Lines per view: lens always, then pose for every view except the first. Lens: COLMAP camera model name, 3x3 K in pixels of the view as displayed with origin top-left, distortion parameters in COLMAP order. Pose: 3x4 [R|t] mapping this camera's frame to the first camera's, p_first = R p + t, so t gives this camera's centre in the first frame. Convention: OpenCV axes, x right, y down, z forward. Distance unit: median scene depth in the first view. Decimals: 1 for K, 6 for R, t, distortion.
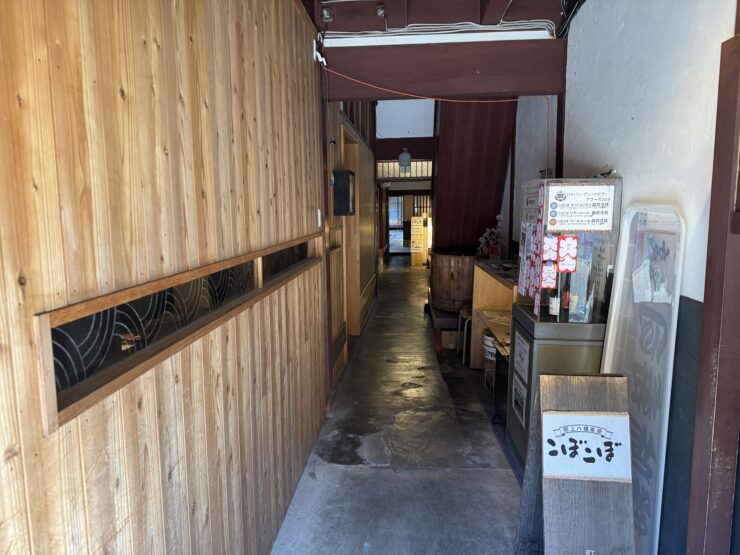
lens RADIAL K [[517.5, 0, 367.7], [0, 517.5, 279.3], [0, 0, 1]] dist [0.085992, -0.113739]
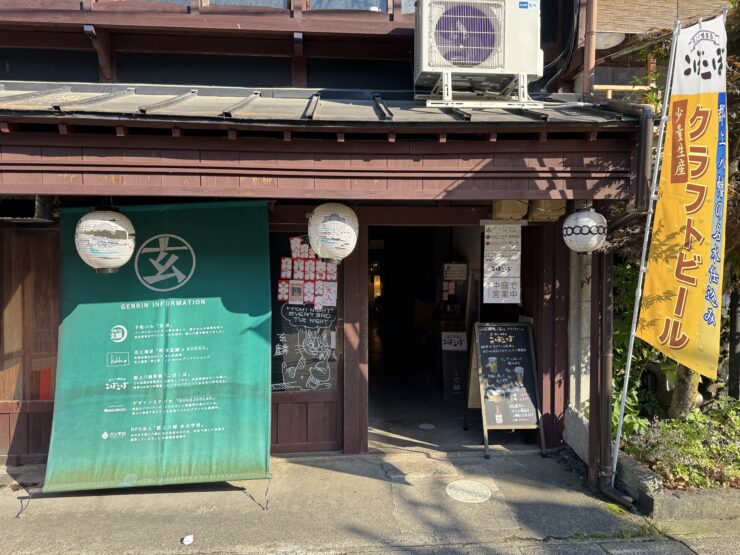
lens RADIAL K [[517.5, 0, 367.7], [0, 517.5, 279.3], [0, 0, 1]] dist [0.085992, -0.113739]
pose [[0.989865, 0.007738, 0.141803, -0.445546], [0.008177, 0.993752, -0.111308, 0.205035], [-0.141778, 0.111340, 0.983617, -1.633554]]
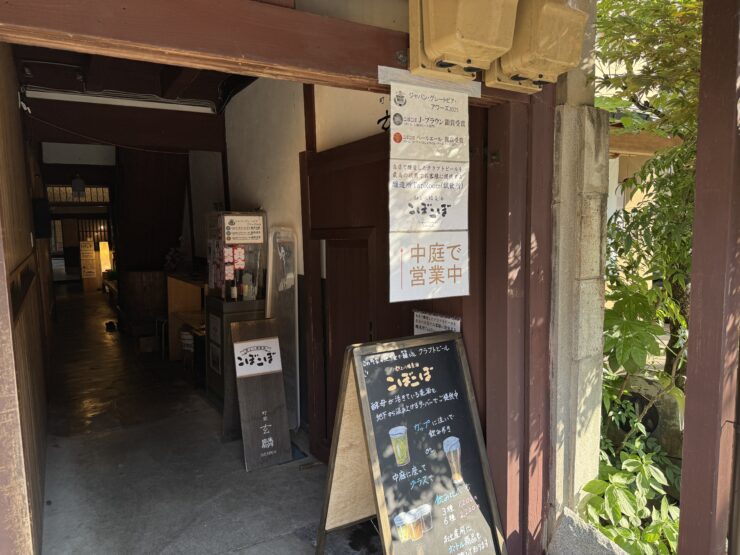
lens RADIAL K [[517.5, 0, 367.7], [0, 517.5, 279.3], [0, 0, 1]] dist [0.085992, -0.113739]
pose [[0.816670, -0.063630, 0.573586, -0.213923], [0.089814, 0.995806, -0.017409, 0.078821], [-0.570073, 0.065733, 0.818960, -0.523142]]
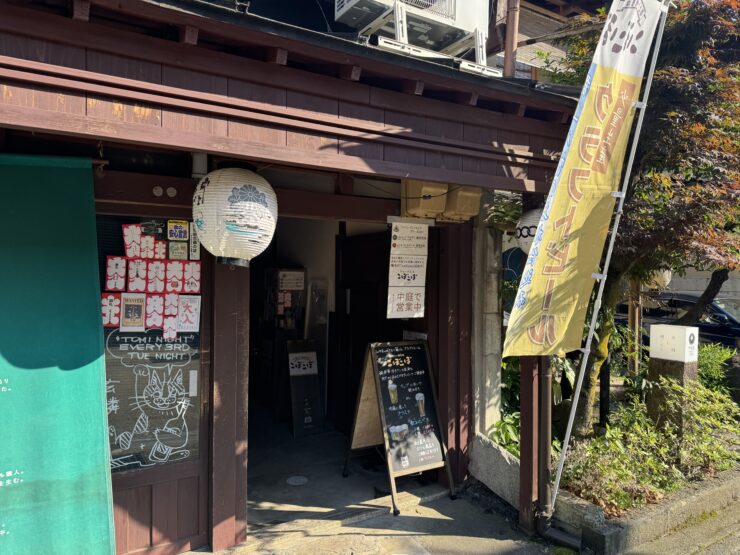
lens RADIAL K [[517.5, 0, 367.7], [0, 517.5, 279.3], [0, 0, 1]] dist [0.085992, -0.113739]
pose [[0.817121, 0.012647, 0.576327, -0.660926], [0.063137, 0.991781, -0.111281, 0.140835], [-0.572998, 0.127318, 0.809607, -1.096686]]
